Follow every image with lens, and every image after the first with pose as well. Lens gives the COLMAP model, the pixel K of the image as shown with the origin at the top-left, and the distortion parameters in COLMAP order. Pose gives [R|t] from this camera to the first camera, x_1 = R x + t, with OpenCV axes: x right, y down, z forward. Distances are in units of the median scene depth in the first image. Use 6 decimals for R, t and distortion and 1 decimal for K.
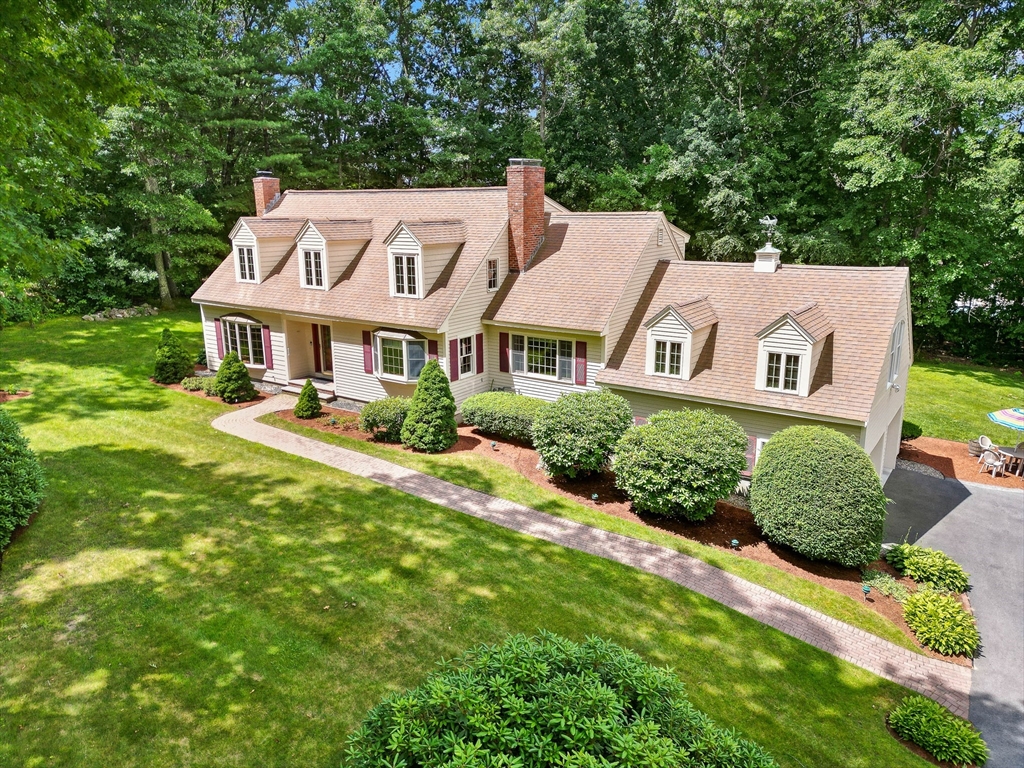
lens RADIAL K [[723.2, 0, 512.0], [0, 723.2, 384.0], [0, 0, 1]] dist [0.000585, -0.000253]
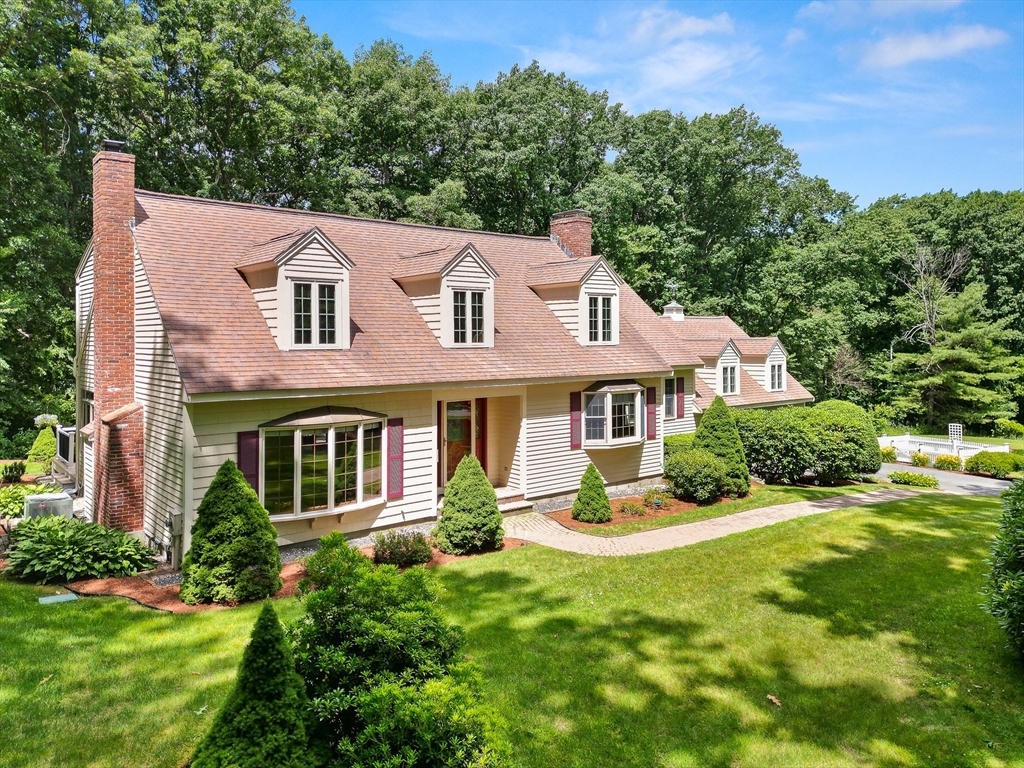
lens RADIAL K [[723.2, 0, 512.0], [0, 723.2, 384.0], [0, 0, 1]] dist [0.000585, -0.000253]
pose [[0.284772, -0.056337, 0.956938, -0.931508], [0.241262, 0.970349, -0.014669, -0.085442], [-0.927738, 0.235050, 0.289920, 0.825437]]
